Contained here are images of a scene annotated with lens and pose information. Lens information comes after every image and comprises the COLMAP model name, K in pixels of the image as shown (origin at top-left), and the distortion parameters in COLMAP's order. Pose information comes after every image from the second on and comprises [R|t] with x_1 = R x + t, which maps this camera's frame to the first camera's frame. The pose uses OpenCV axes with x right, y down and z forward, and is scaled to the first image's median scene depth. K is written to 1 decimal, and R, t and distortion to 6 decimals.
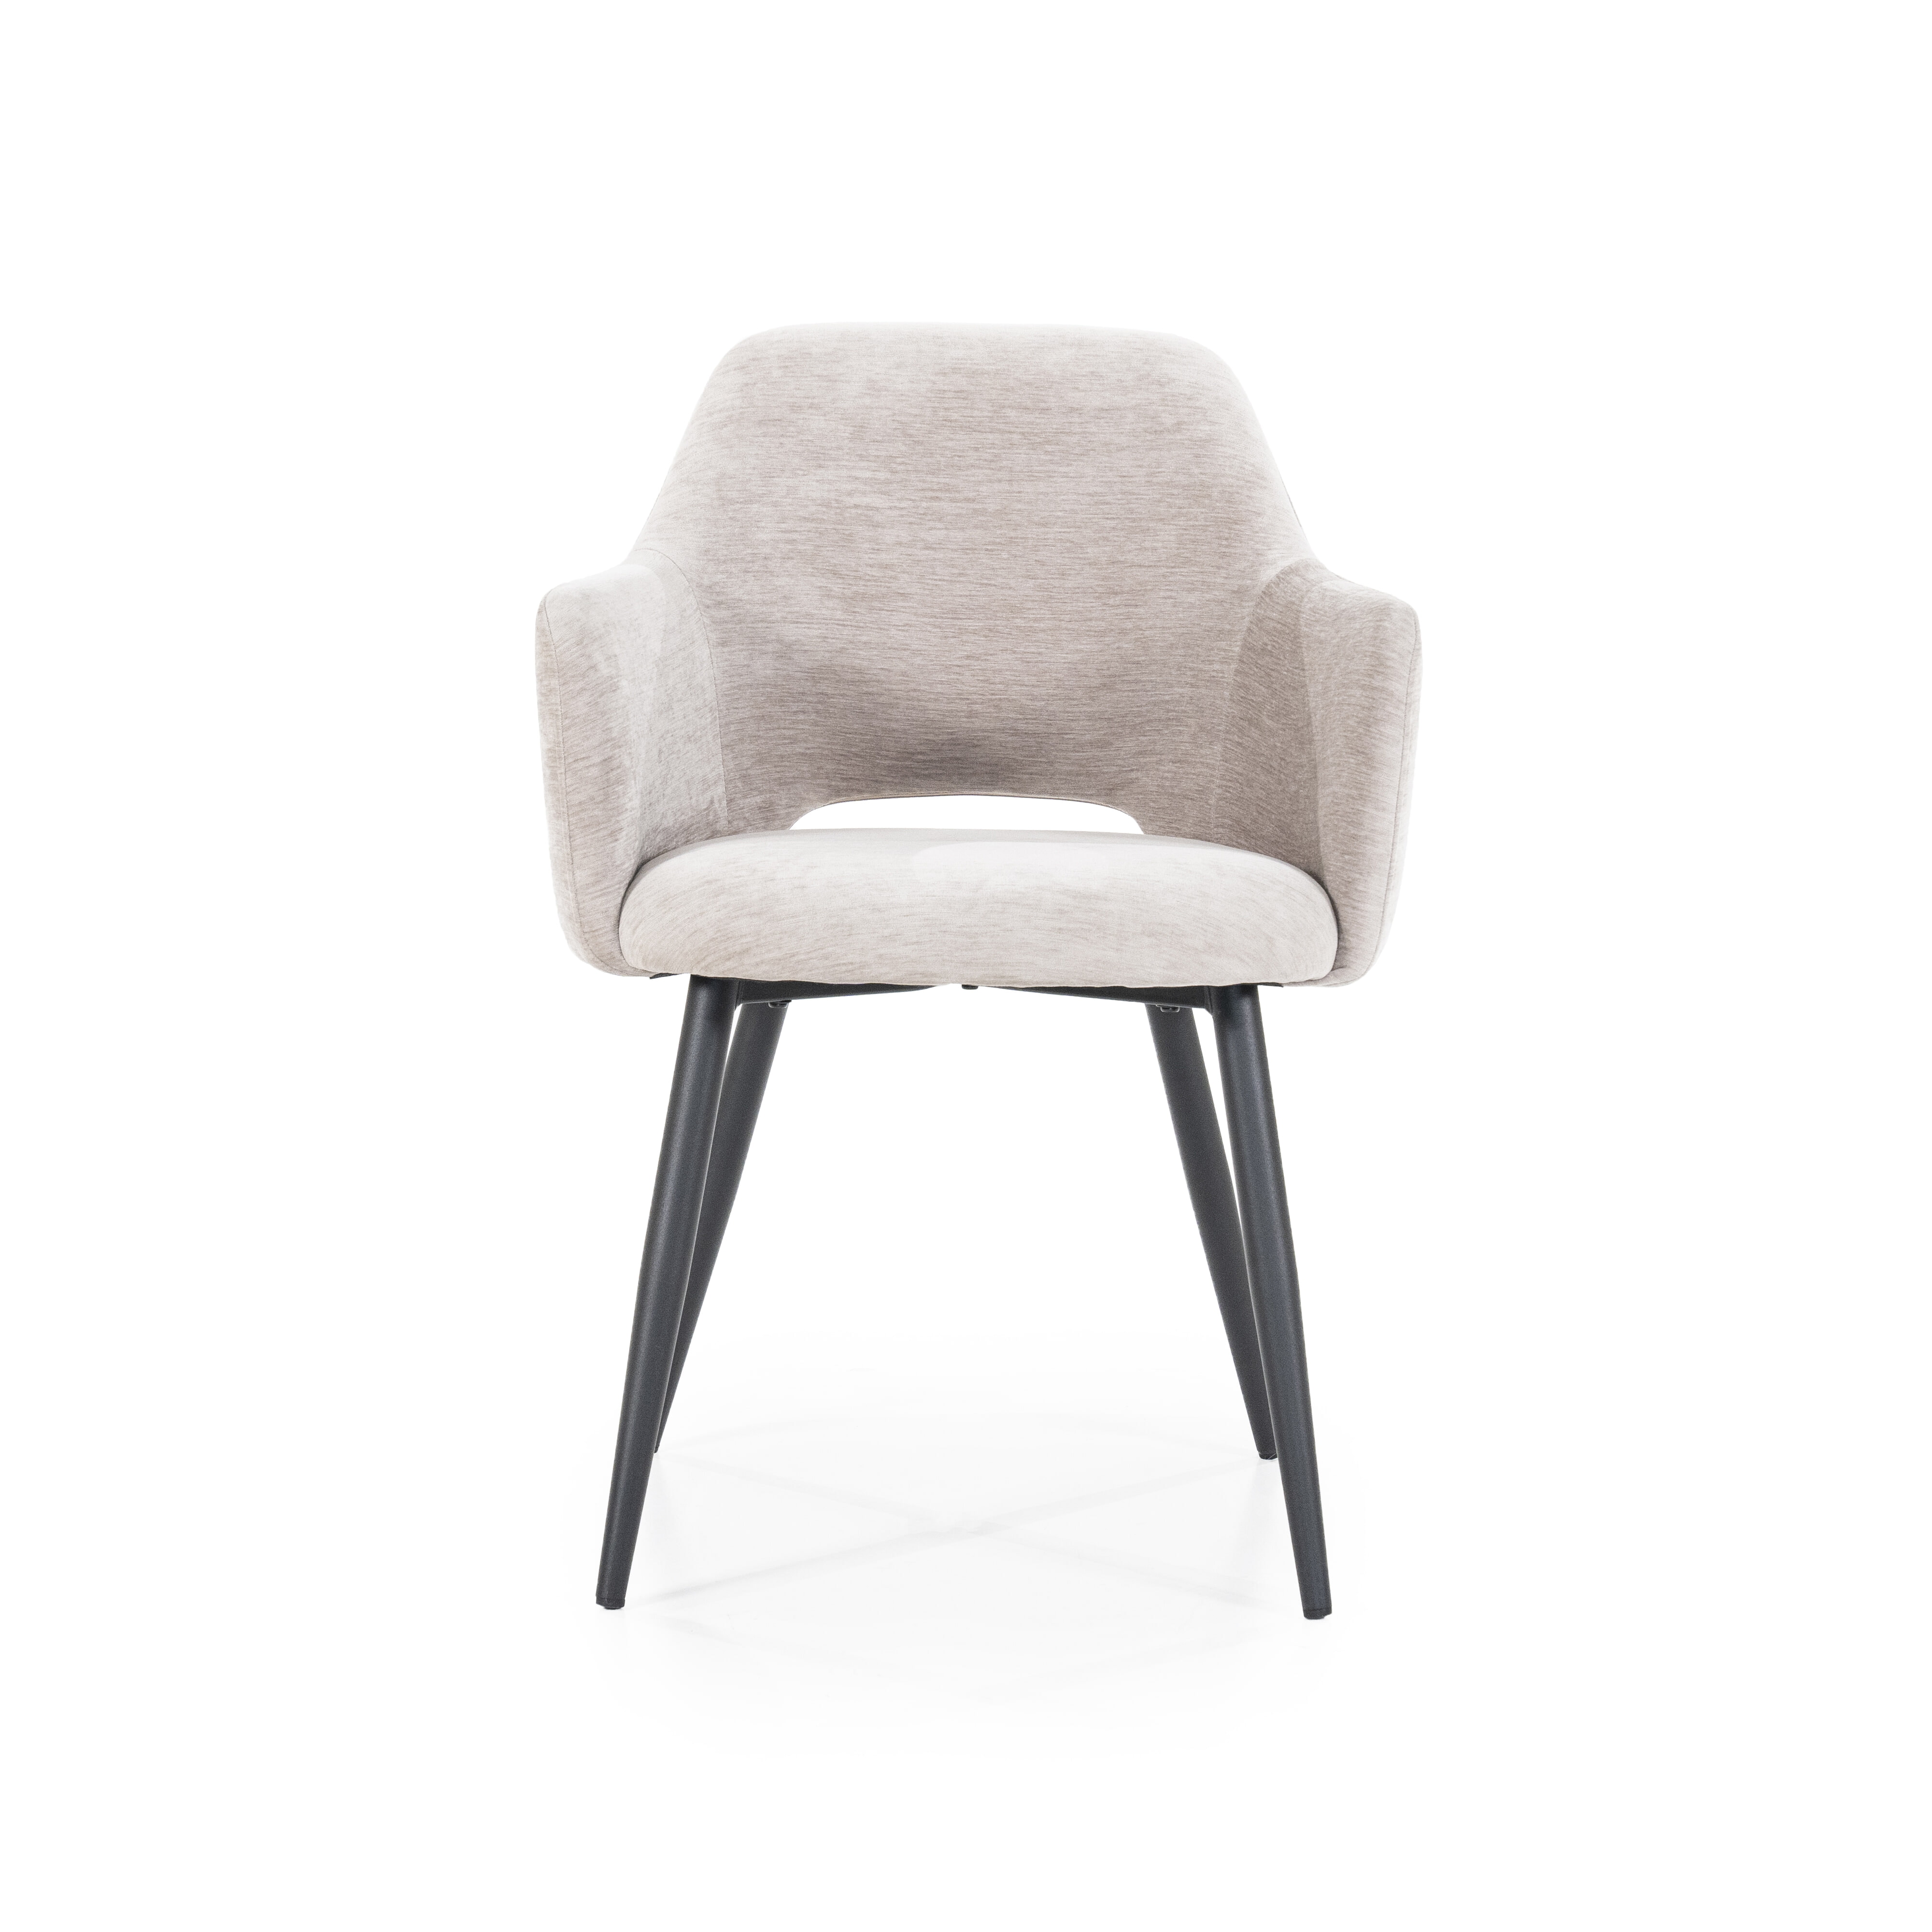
lens RADIAL K [[5588.0, 0, 966.0], [0, 5588.0, 966.0], [0, 0, 1]] dist [0.399412, -0.320420]
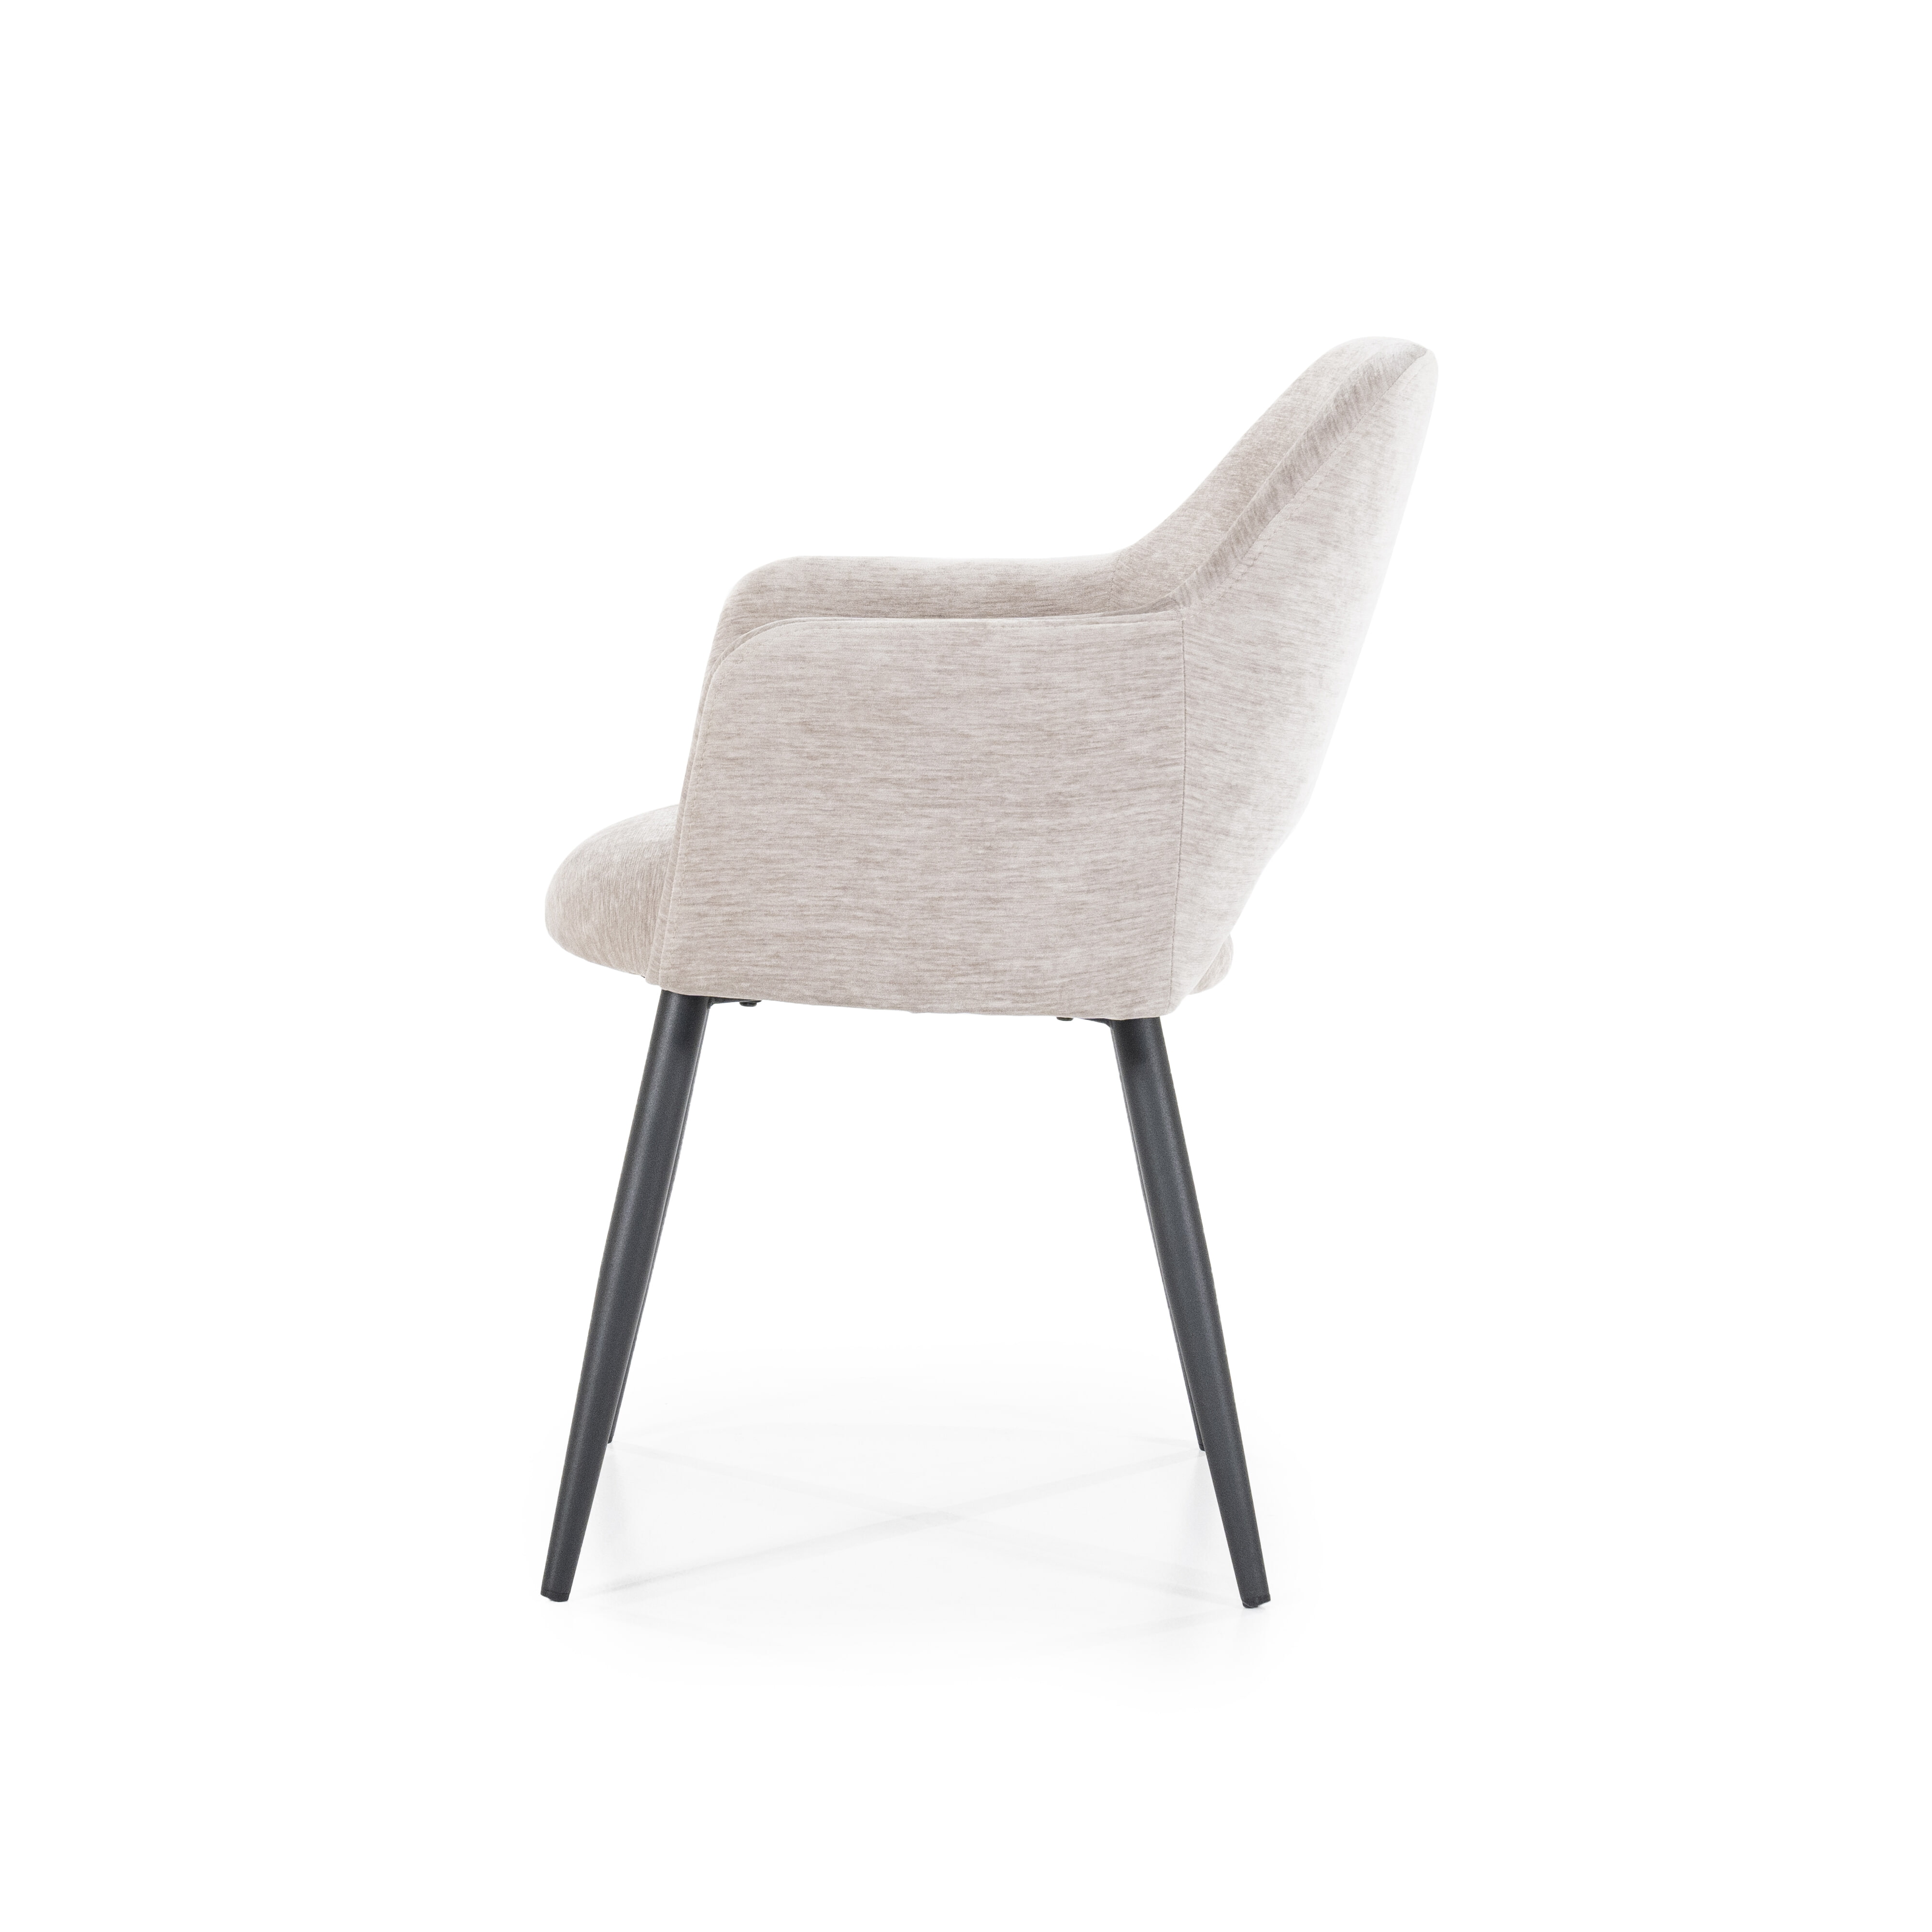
lens RADIAL K [[5588.0, 0, 966.0], [0, 5588.0, 966.0], [0, 0, 1]] dist [0.399412, -0.320420]
pose [[0.001557, 0.125292, -0.992119, 0.953341], [-0.154033, 0.980310, 0.123559, -0.119107], [0.988064, 0.152627, 0.020825, 0.942123]]
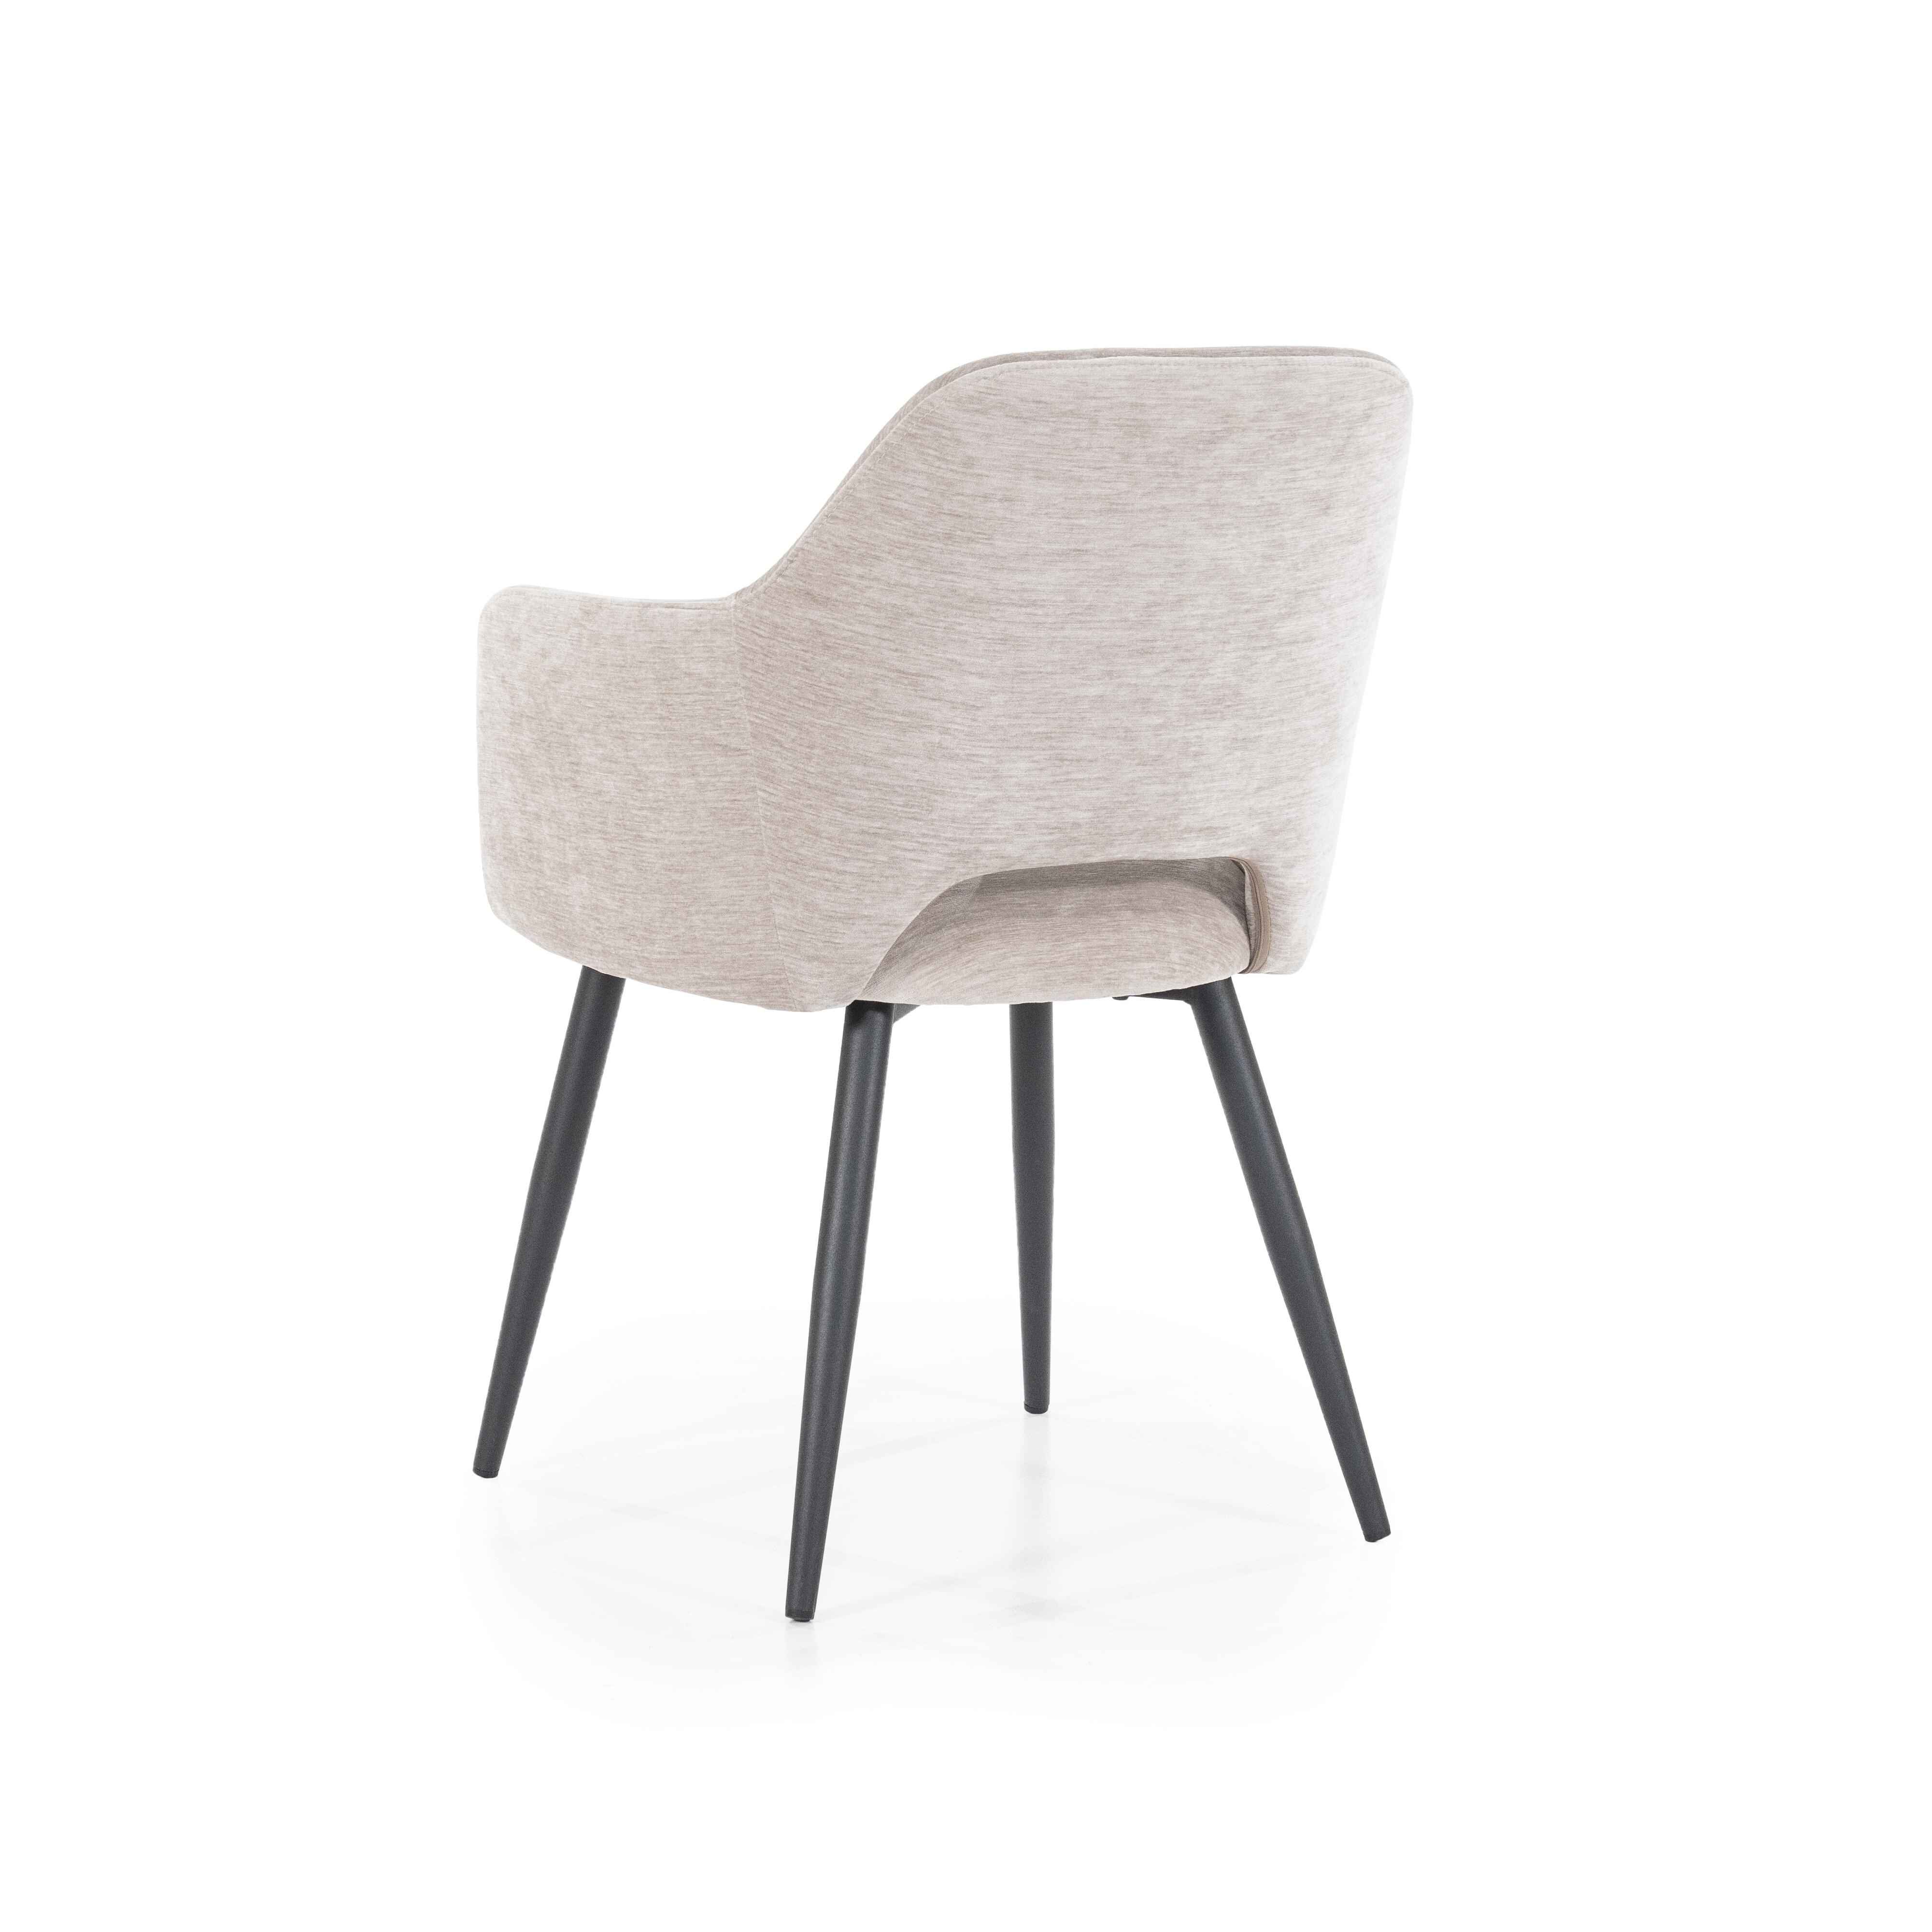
lens RADIAL K [[5588.0, 0, 966.0], [0, 5588.0, 966.0], [0, 0, 1]] dist [0.399412, -0.320420]
pose [[-0.866159, 0.043548, -0.497867, 0.477776], [-0.096206, 0.963035, 0.251609, -0.241760], [0.490420, 0.265831, -0.829953, 1.759660]]
